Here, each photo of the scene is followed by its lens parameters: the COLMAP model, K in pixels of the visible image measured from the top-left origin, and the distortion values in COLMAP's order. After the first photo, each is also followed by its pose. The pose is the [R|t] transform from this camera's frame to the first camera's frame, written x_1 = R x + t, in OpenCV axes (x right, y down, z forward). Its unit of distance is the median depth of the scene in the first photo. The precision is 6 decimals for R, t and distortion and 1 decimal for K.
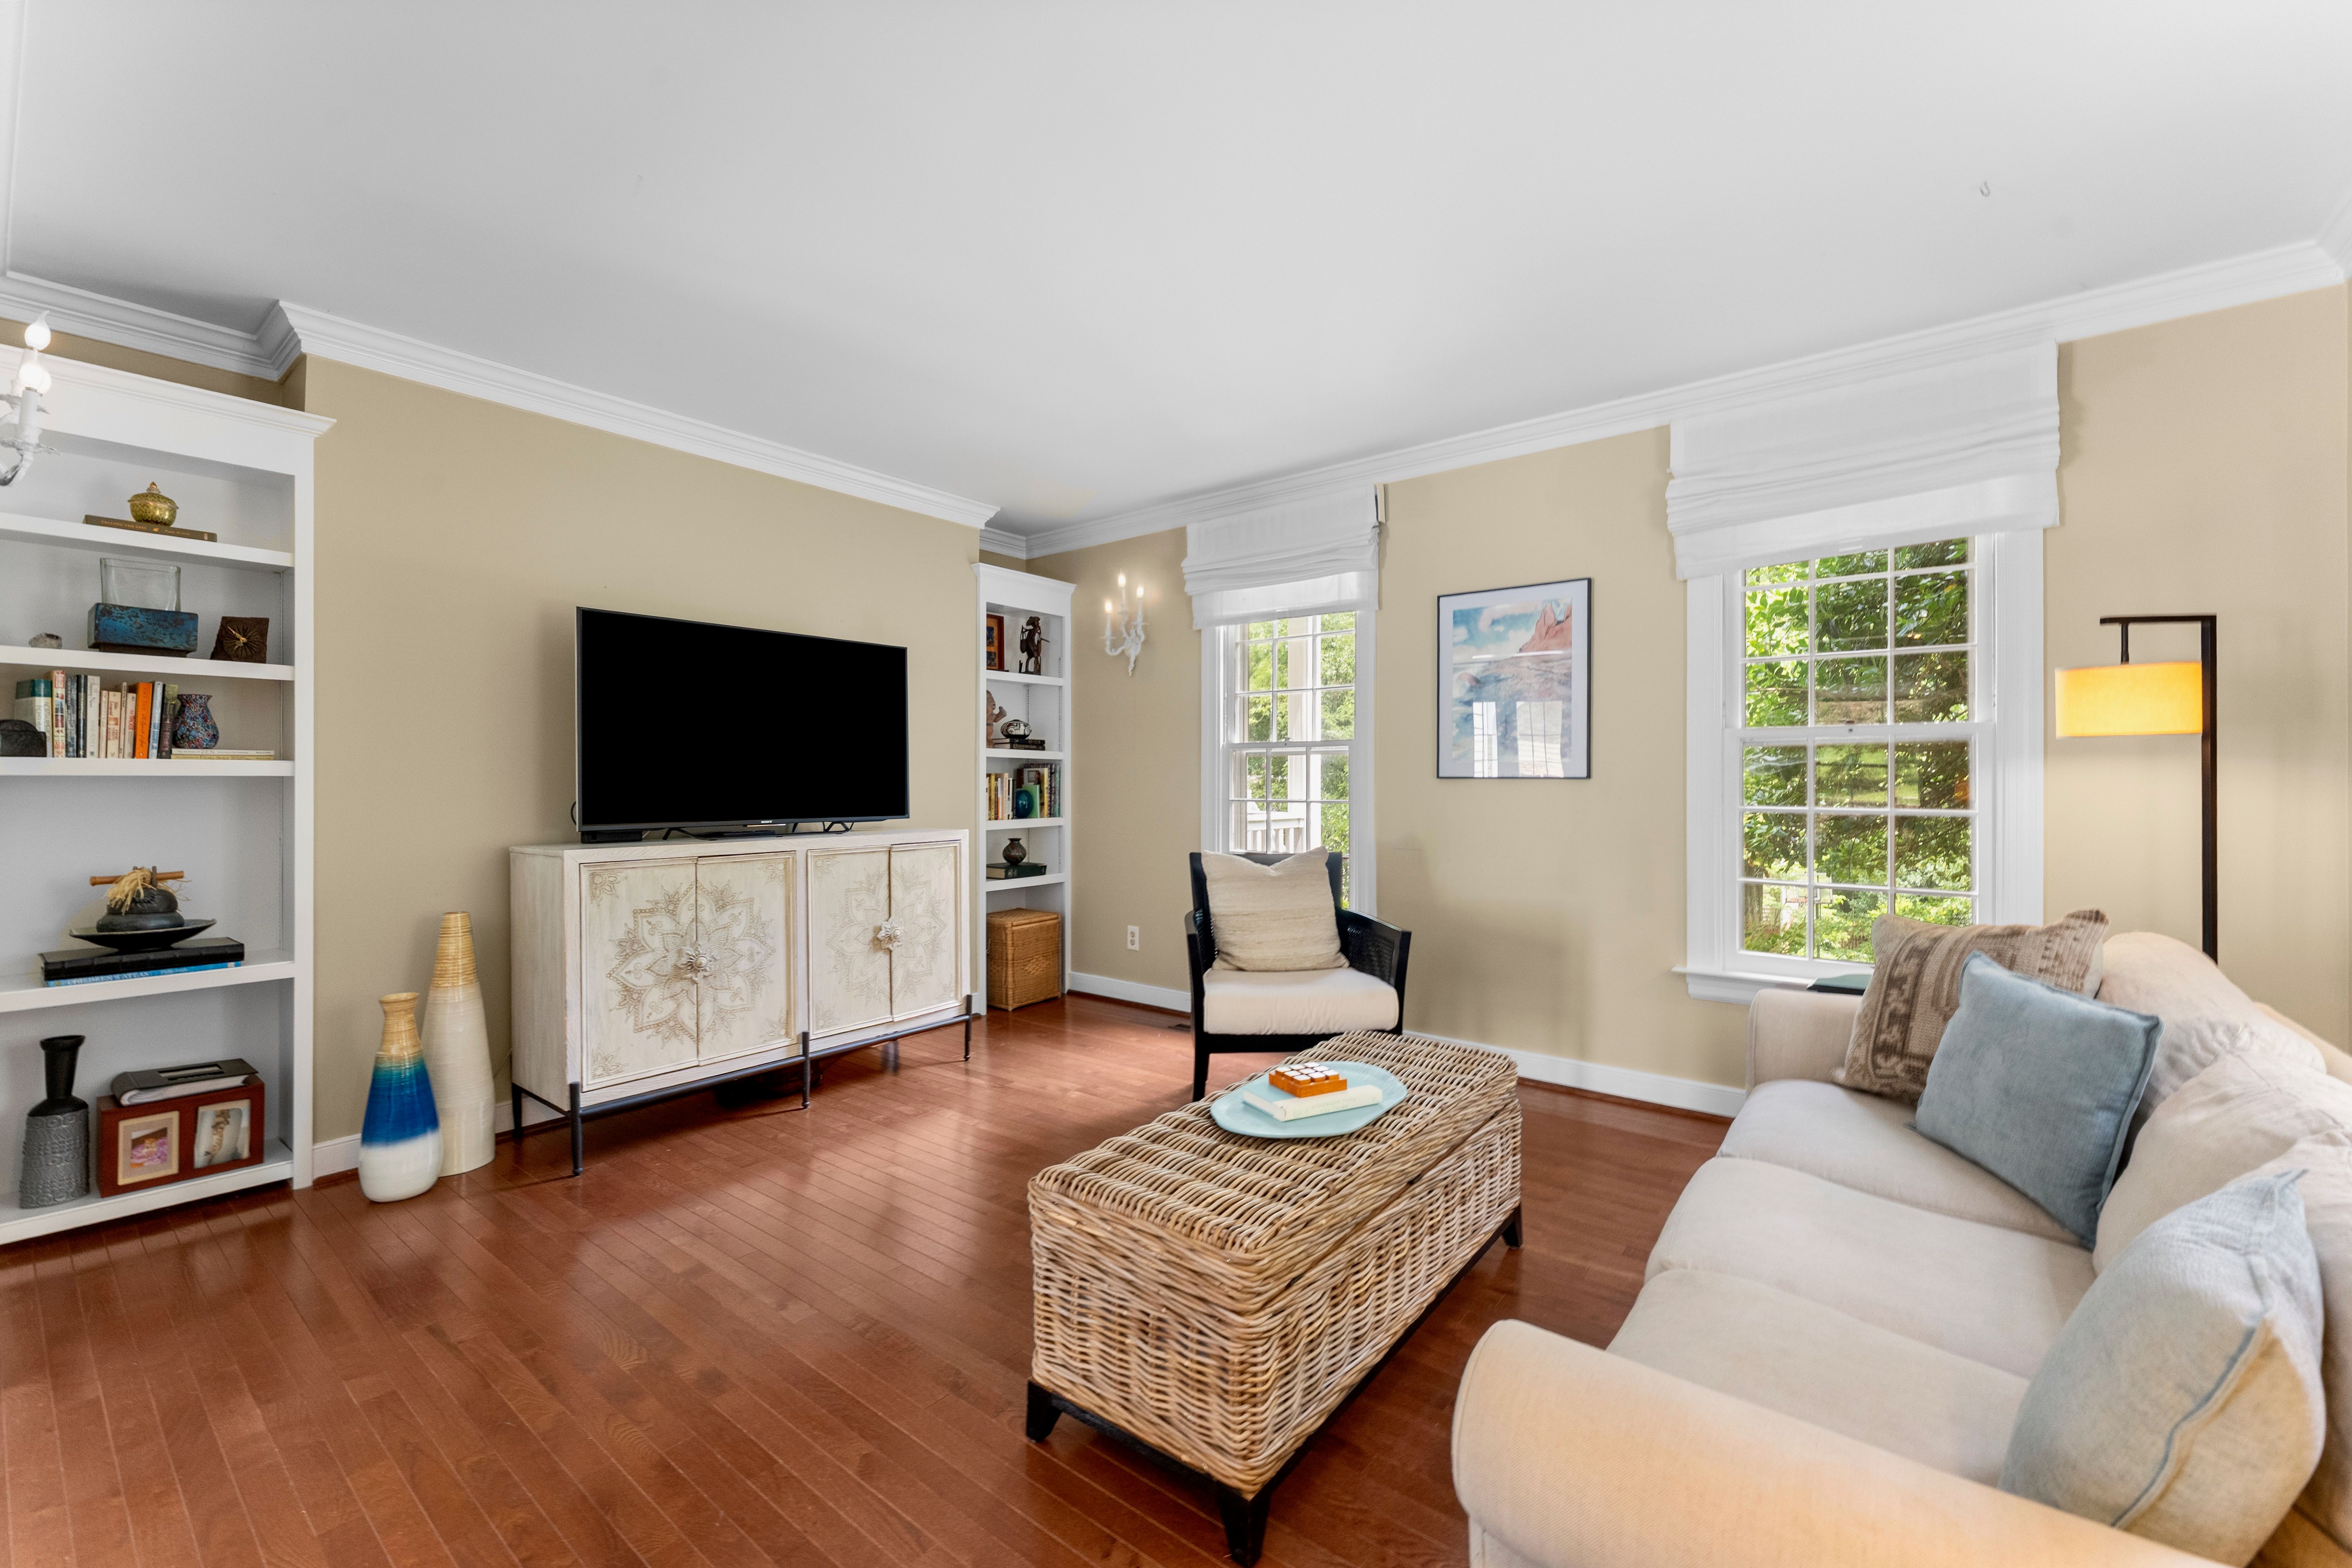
lens RADIAL K [[954.4, 0, 1178.7], [0, 954.4, 776.3], [0, 0, 1]] dist [-0.000266, -0.000059]
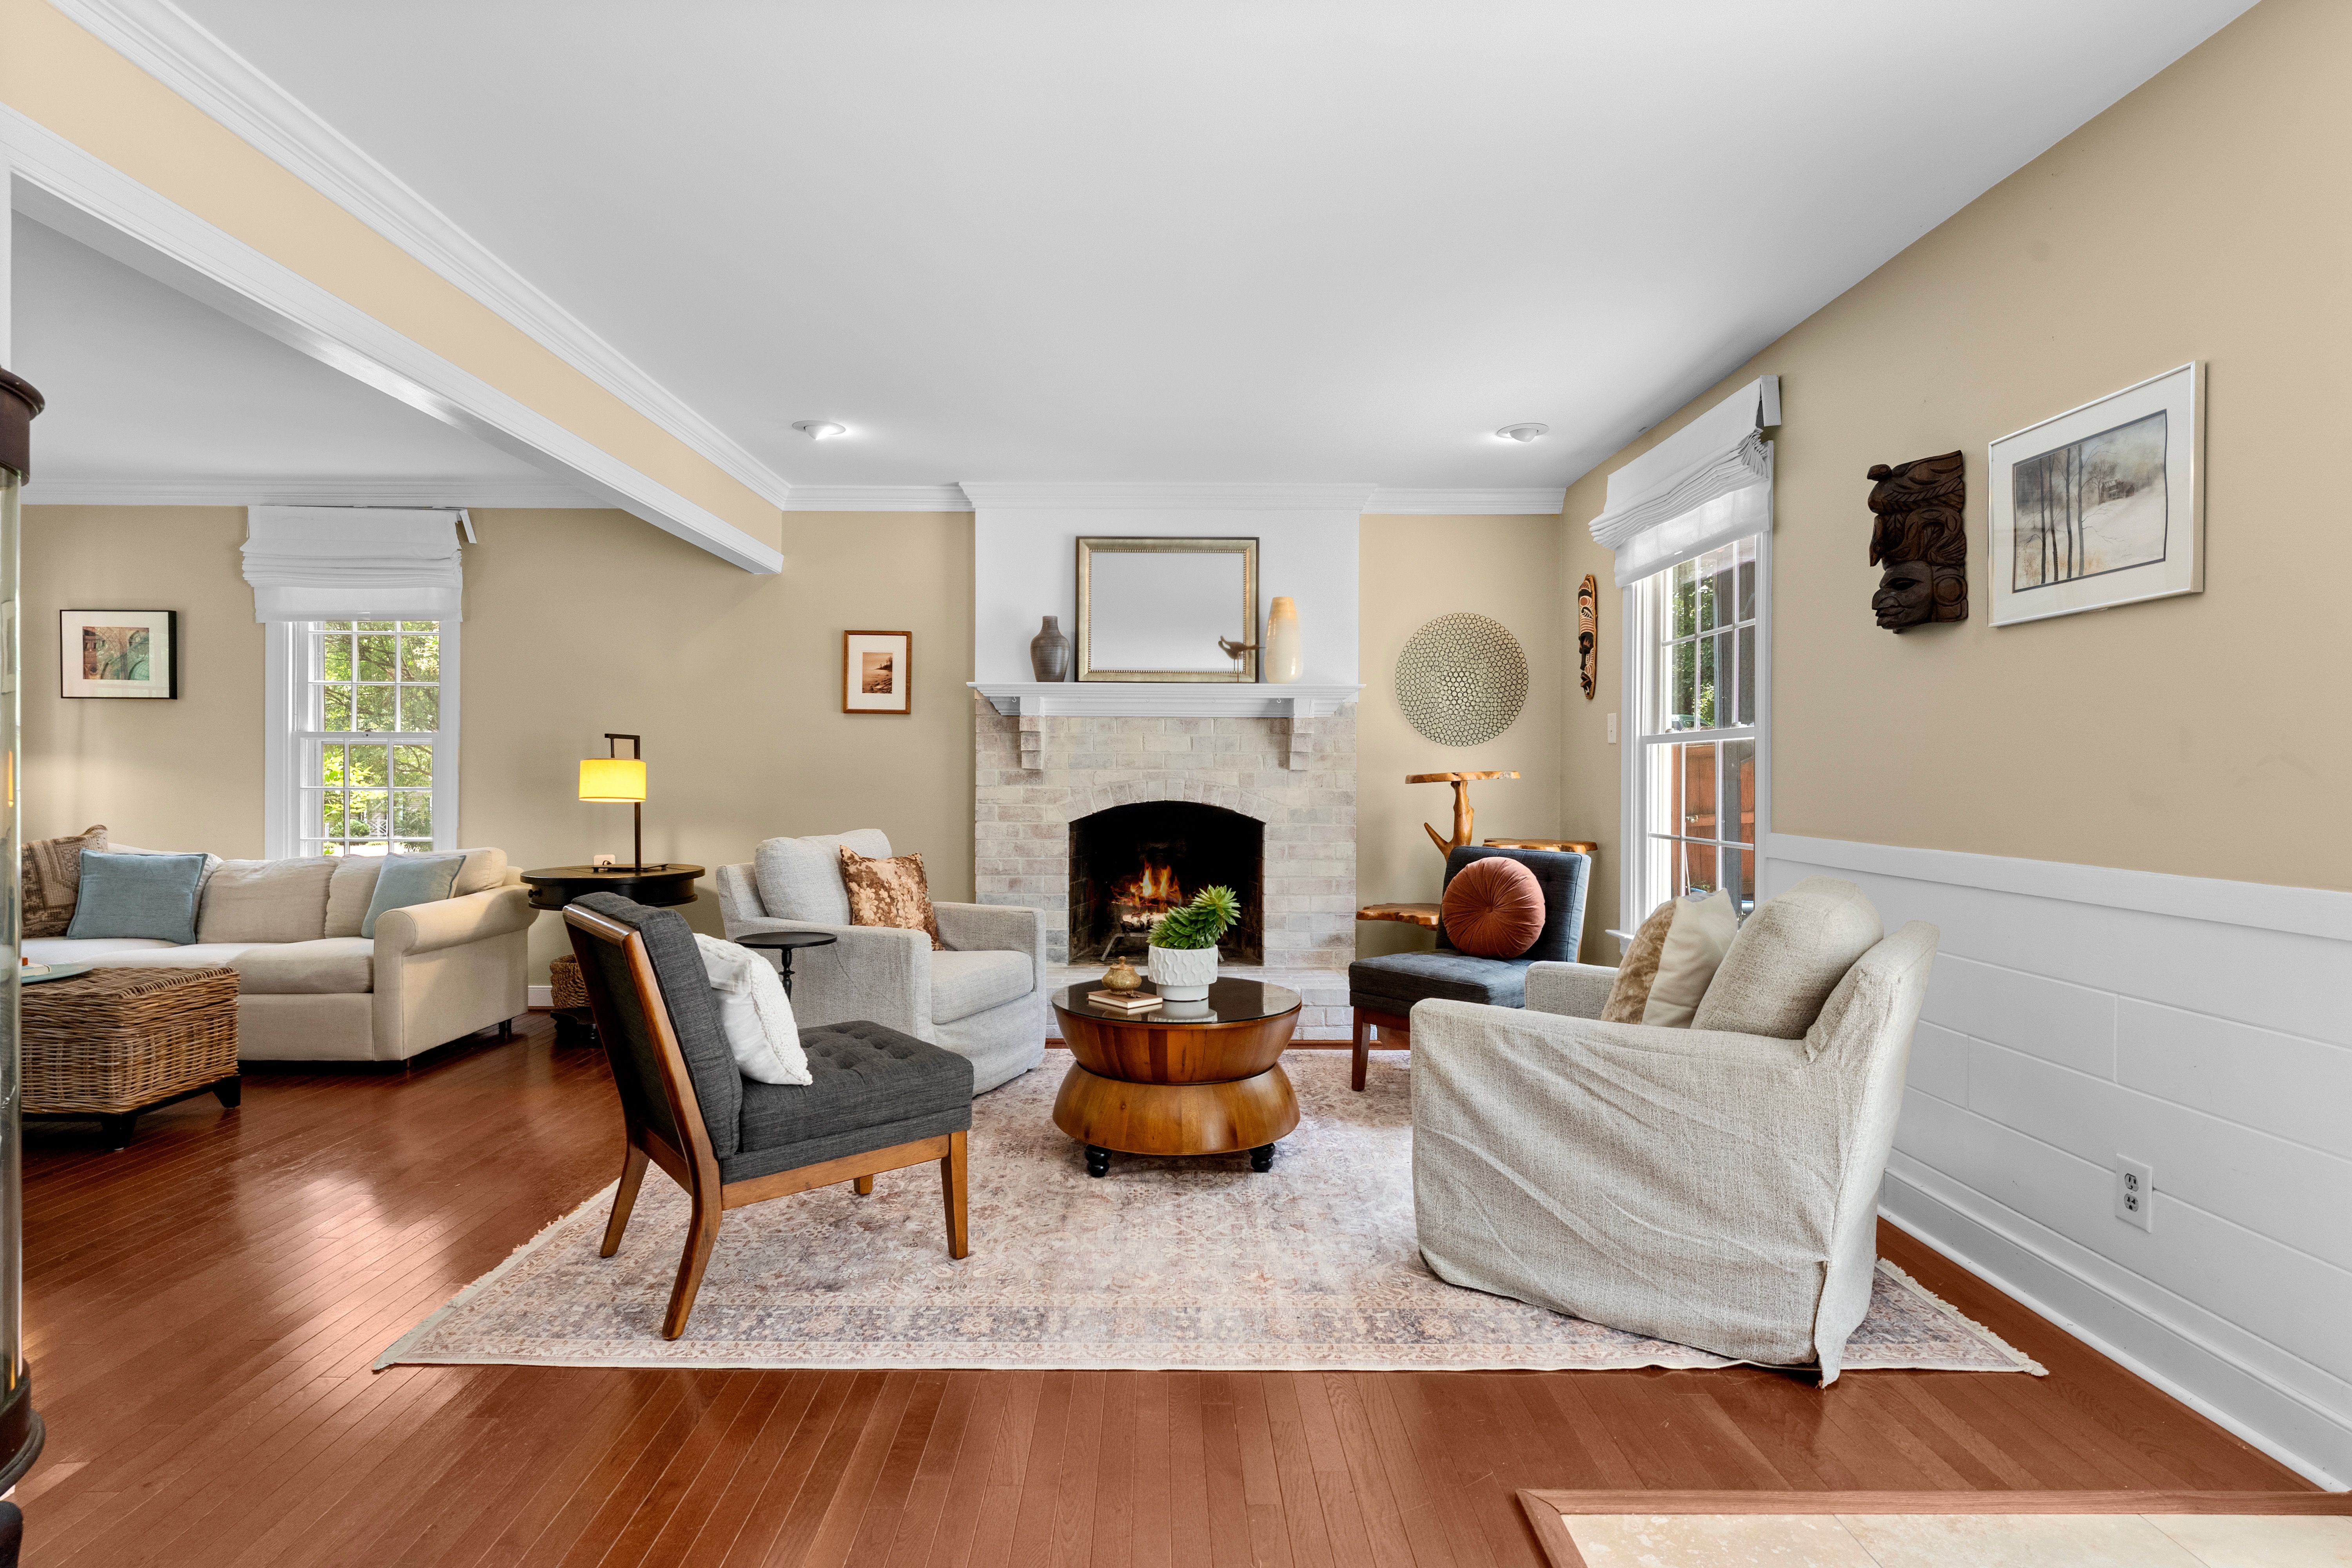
lens RADIAL K [[1176.4, 0, 1160.4], [0, 1176.4, 762.9], [0, 0, 1]] dist [0.000008, 0.000358]
pose [[-0.624118, 0.008434, 0.781285, -1.510629], [-0.005768, 0.999865, -0.015400, 0.014022], [-0.781309, -0.014118, -0.623985, 0.445045]]
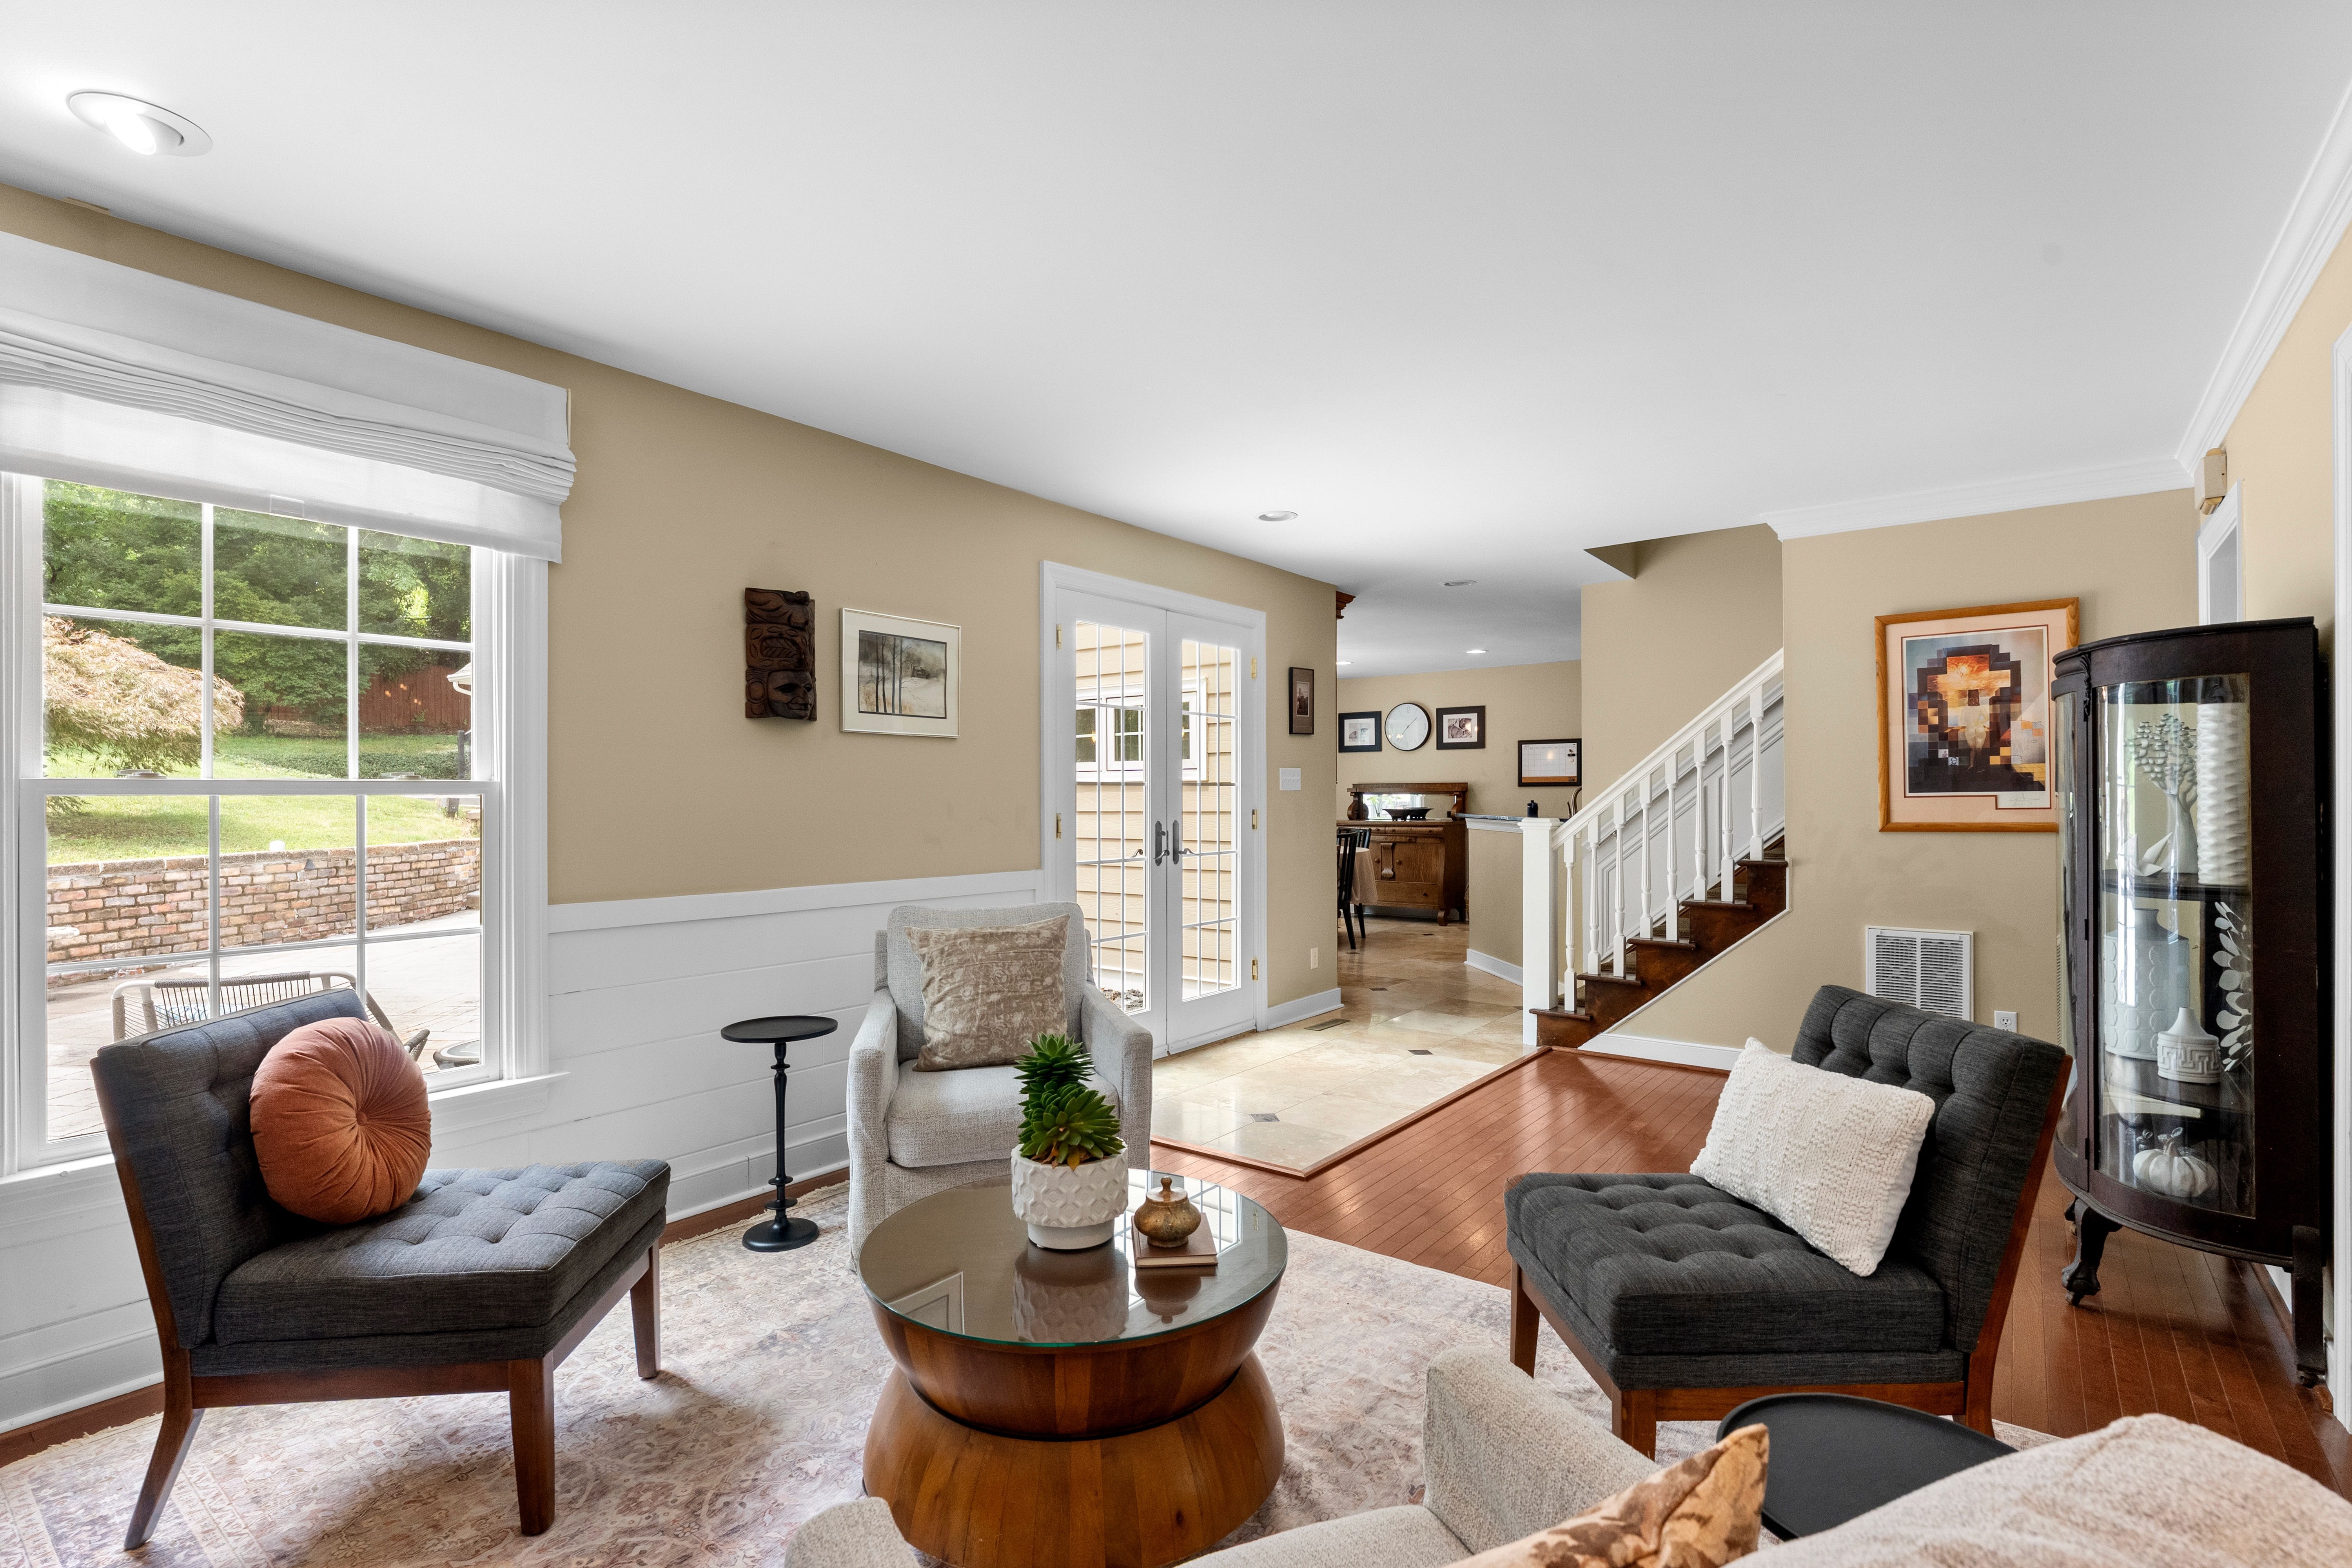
lens RADIAL K [[1128.6, 0, 1161.1], [0, 1128.6, 783.7], [0, 0, 1]] dist [0.005432, 0.000182]
pose [[0.017831, -0.004444, -0.999831, -0.032614], [0.005458, 0.999976, -0.004348, -0.035932], [0.999826, -0.005379, 0.017854, -0.214938]]
